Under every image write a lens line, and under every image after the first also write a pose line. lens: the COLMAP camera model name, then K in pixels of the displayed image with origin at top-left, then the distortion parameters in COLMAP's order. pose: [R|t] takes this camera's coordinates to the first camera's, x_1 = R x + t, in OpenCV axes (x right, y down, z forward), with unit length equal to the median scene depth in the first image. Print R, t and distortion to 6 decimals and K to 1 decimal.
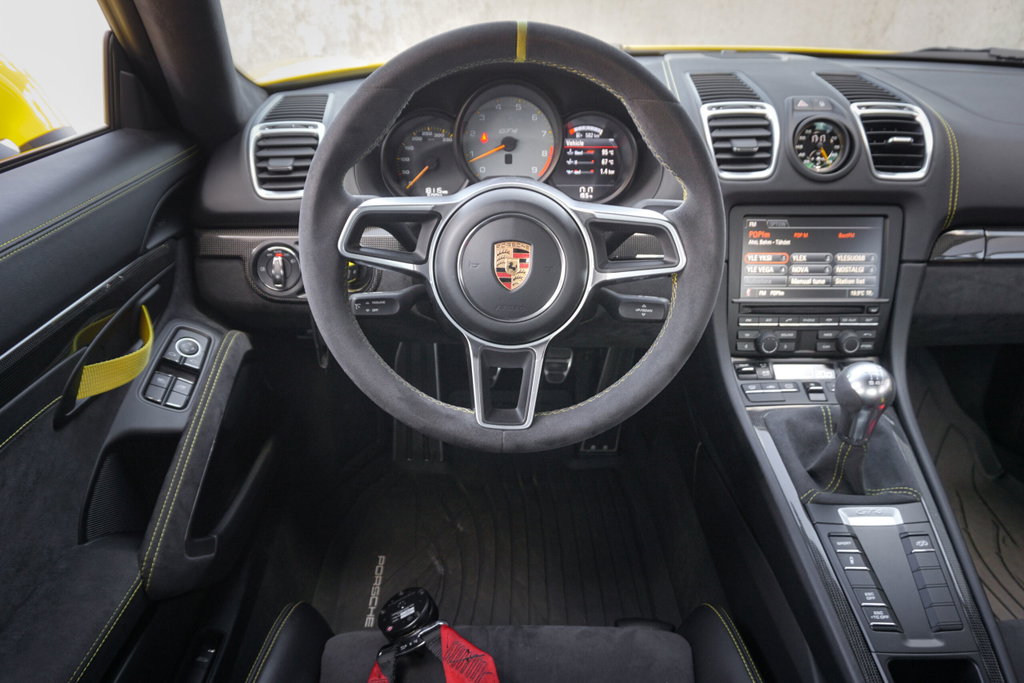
lens RADIAL K [[783.5, 0, 507.7], [0, 783.5, 378.3], [0, 0, 1]] dist [-0.011609, 0.008650]
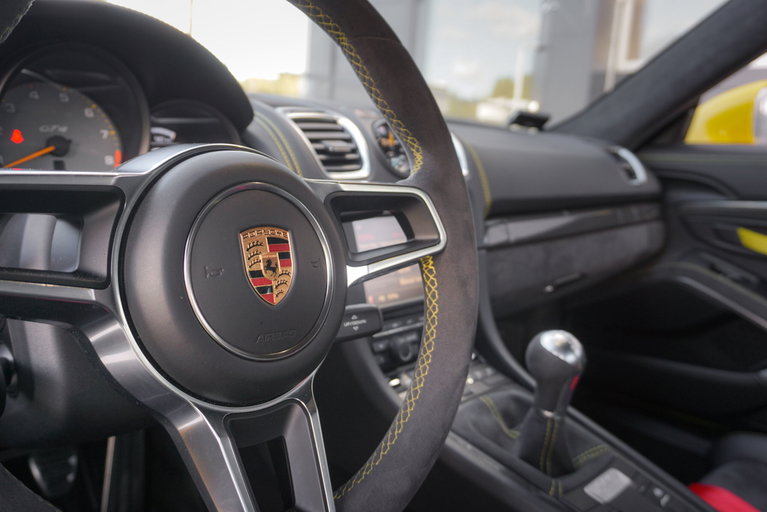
lens RADIAL K [[668.6, 0, 383.5], [0, 668.6, 256.0], [0, 0, 1]] dist [-0.014878, 0.002864]
pose [[0.692153, -0.095595, 0.715392, -0.241480], [0.290367, 0.944320, -0.154749, -0.035104], [-0.660766, 0.314836, 0.681372, 0.463192]]
